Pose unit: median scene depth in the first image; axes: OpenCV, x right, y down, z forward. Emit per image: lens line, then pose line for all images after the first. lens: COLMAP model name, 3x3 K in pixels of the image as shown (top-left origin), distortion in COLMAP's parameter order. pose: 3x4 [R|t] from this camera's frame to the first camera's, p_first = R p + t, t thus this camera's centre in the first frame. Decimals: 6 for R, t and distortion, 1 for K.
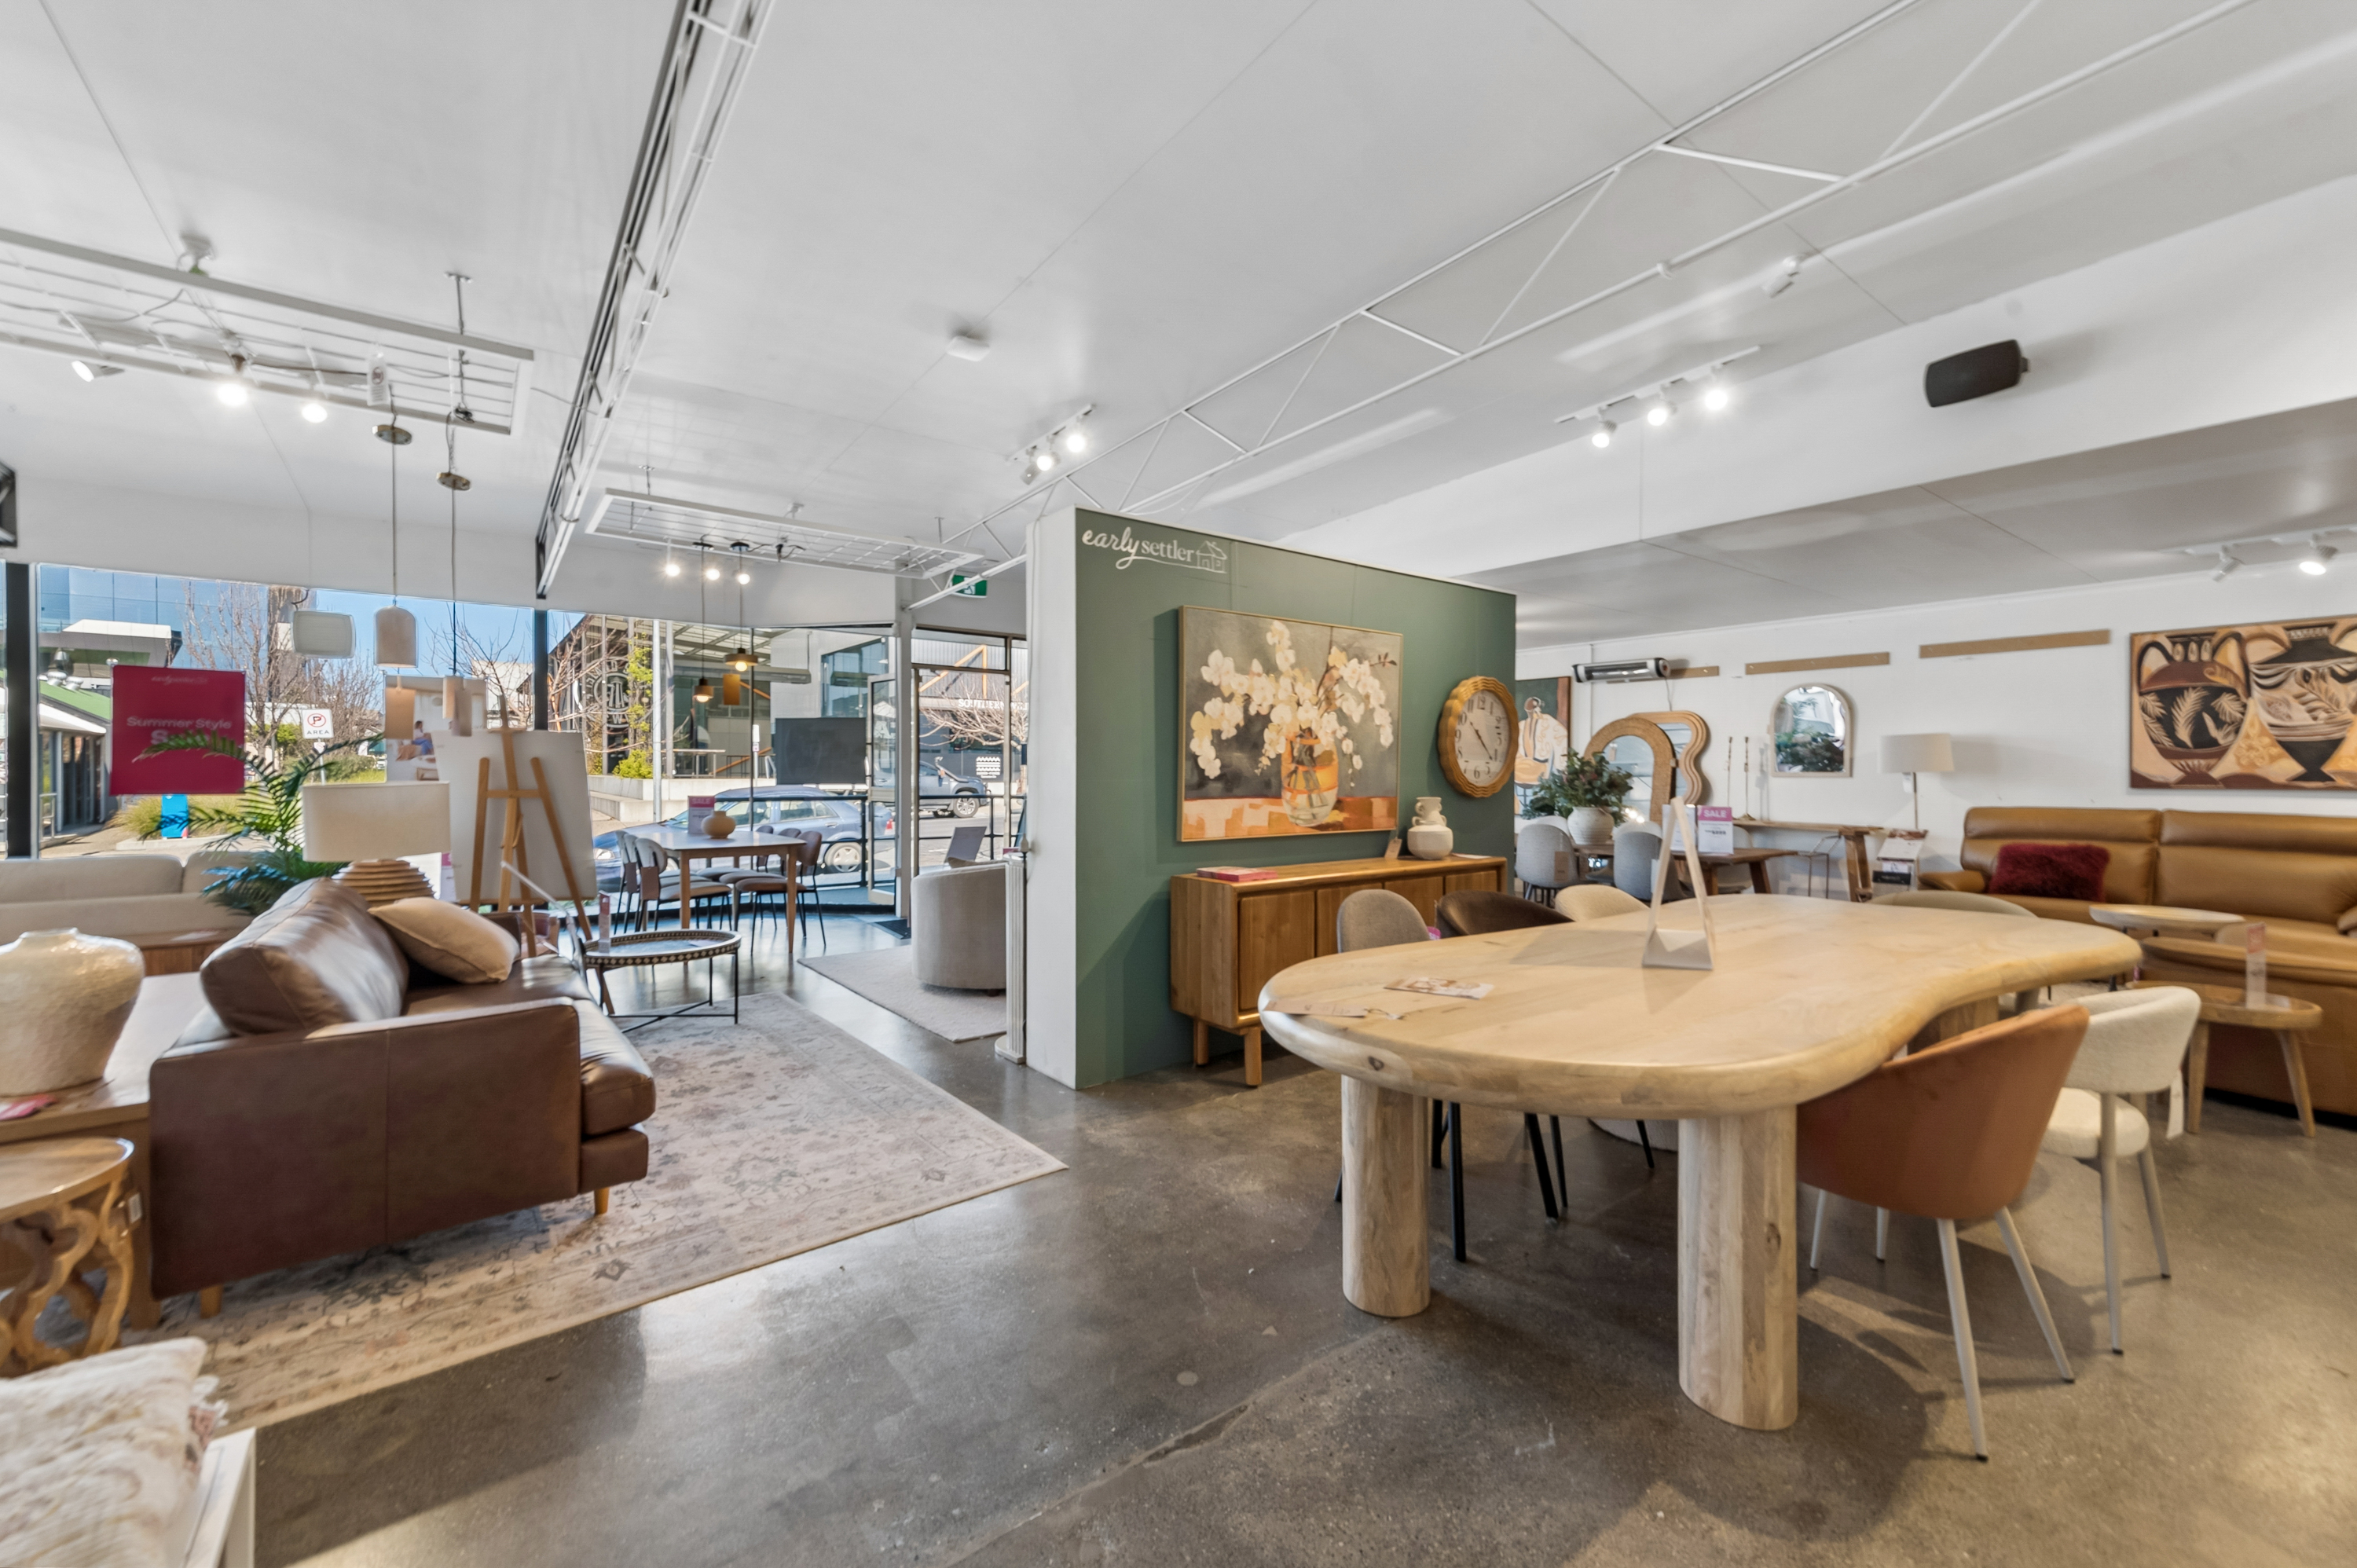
lens RADIAL K [[926.4, 0, 1150.4], [0, 926.4, 775.0], [0, 0, 1]] dist [0.011465, 0.000261]
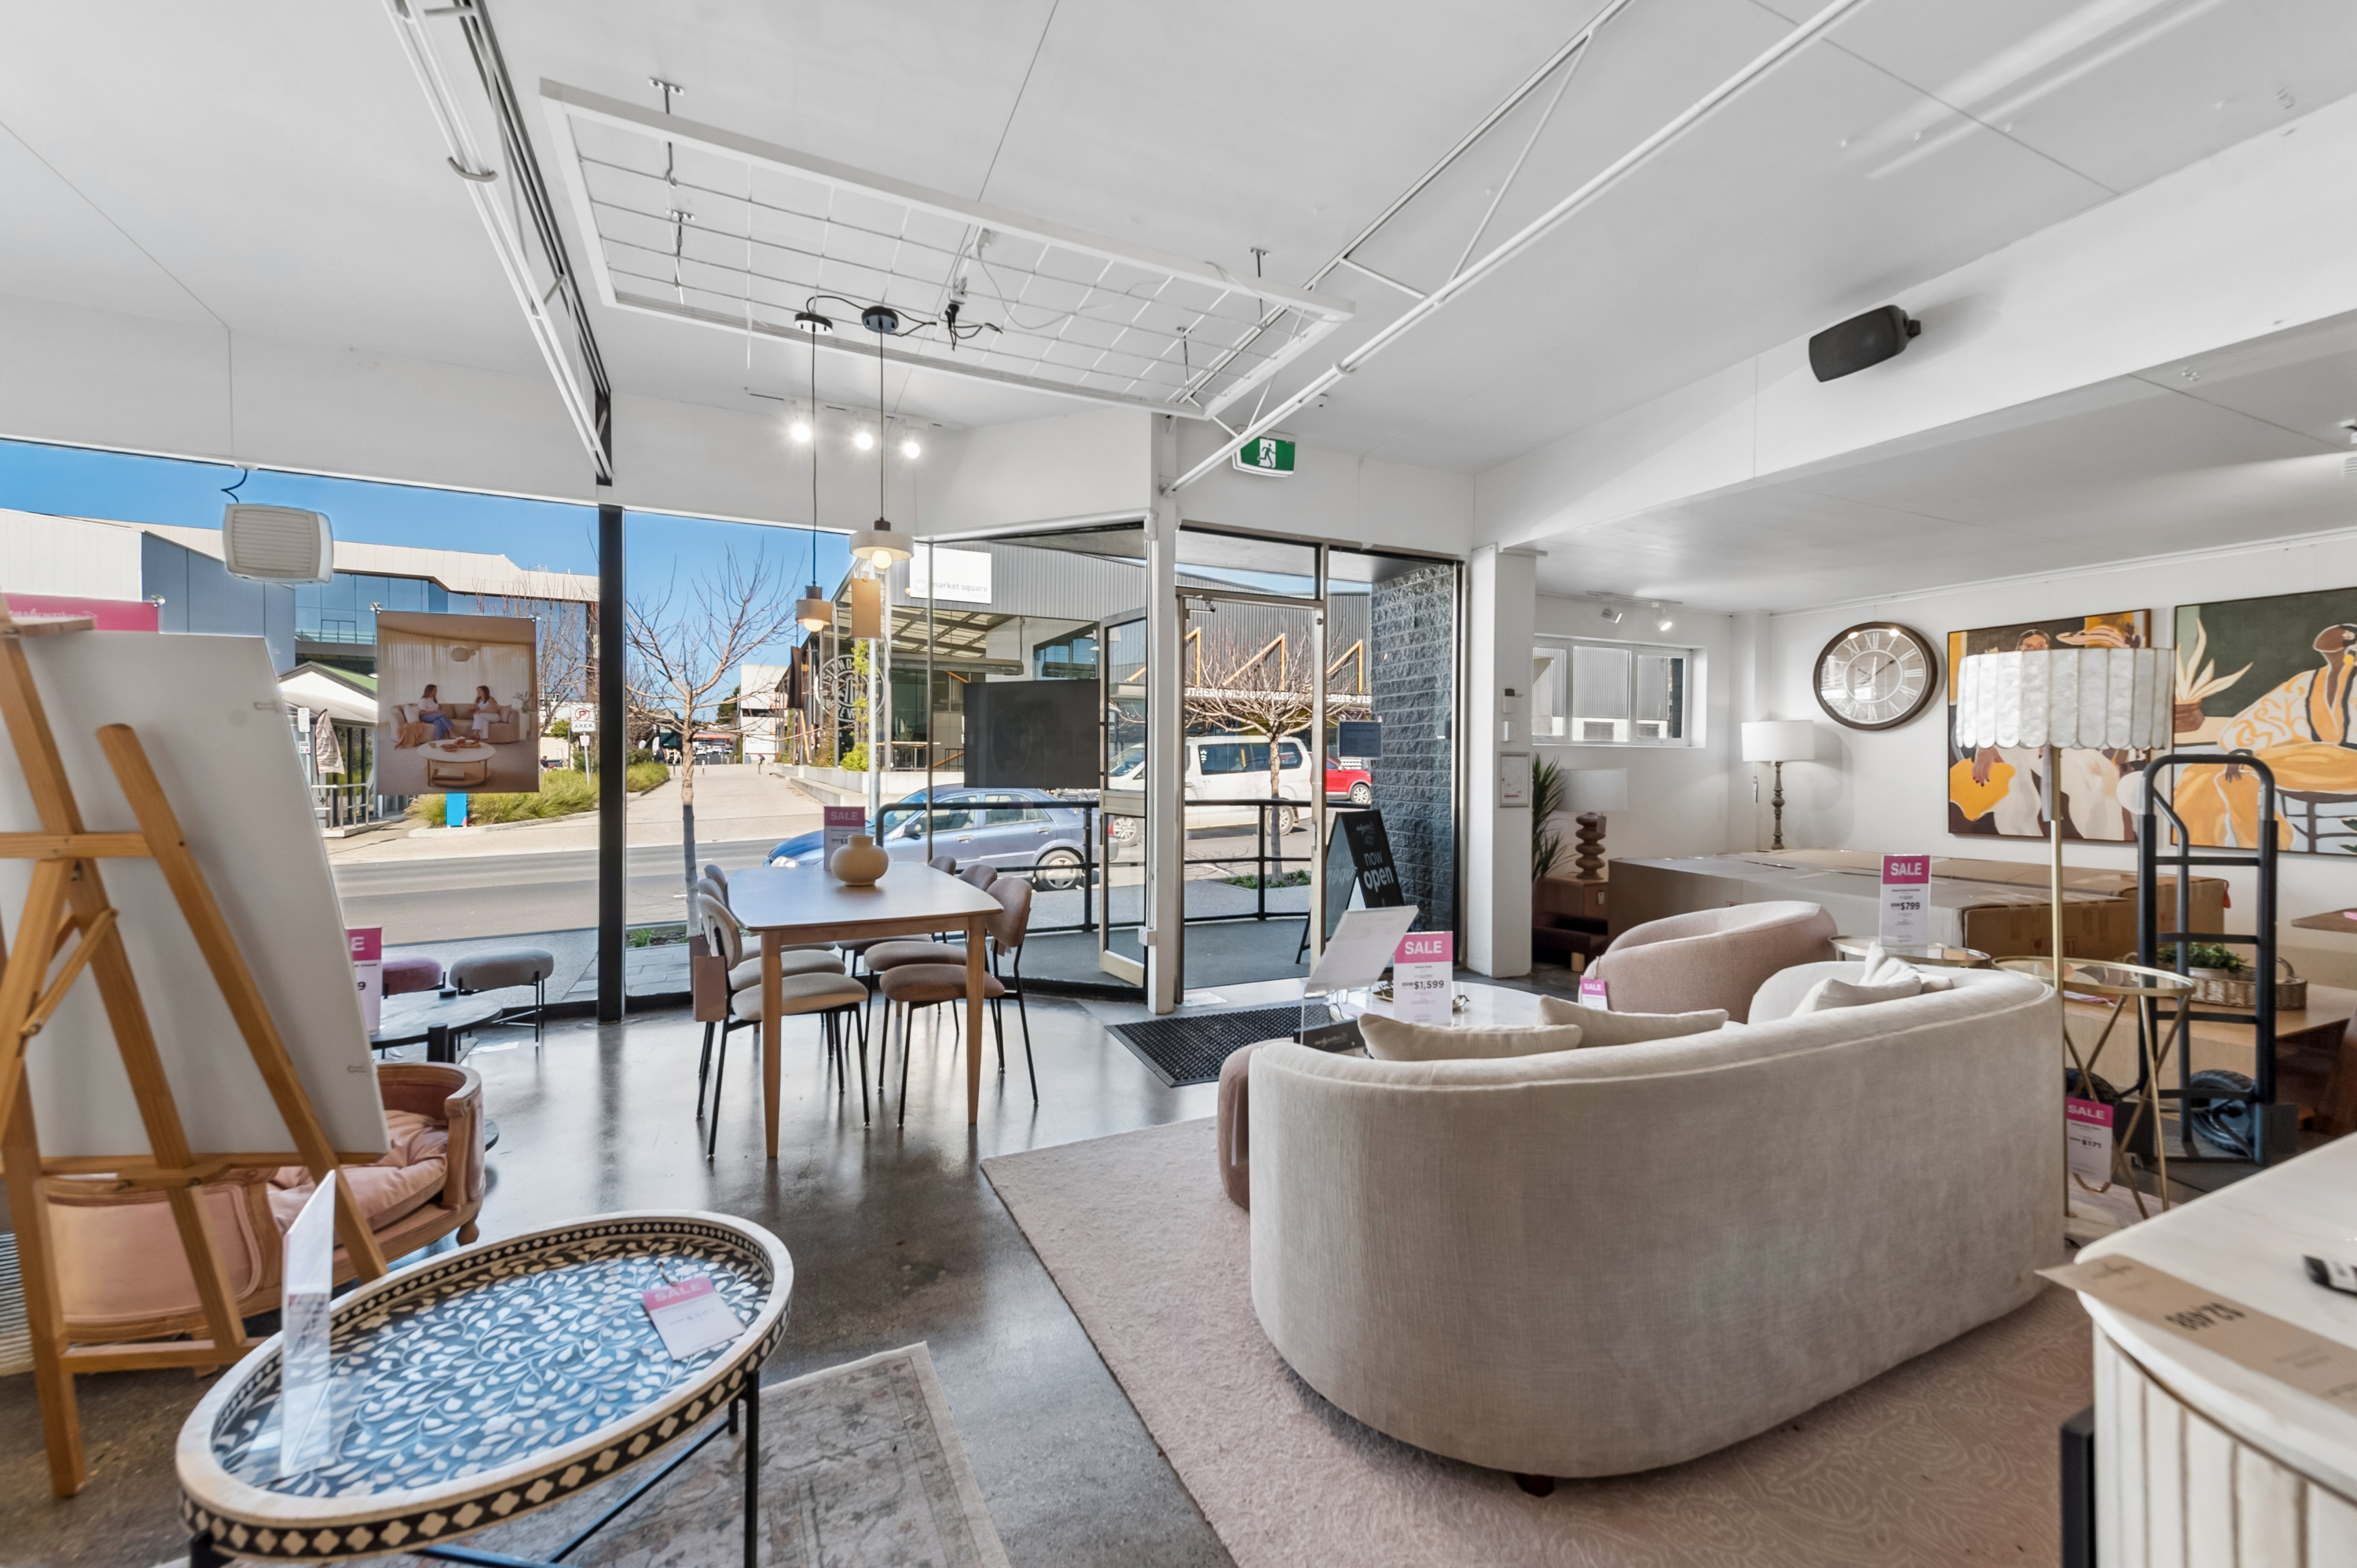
lens RADIAL K [[932.7, 0, 1177.3], [0, 932.7, 772.7], [0, 0, 1]] dist [-0.073587, 0.000034]
pose [[0.982476, 0.003986, -0.186346, -0.140345], [-0.003213, 0.999985, 0.004447, -0.002449], [0.186361, -0.003771, 0.982474, 0.401918]]
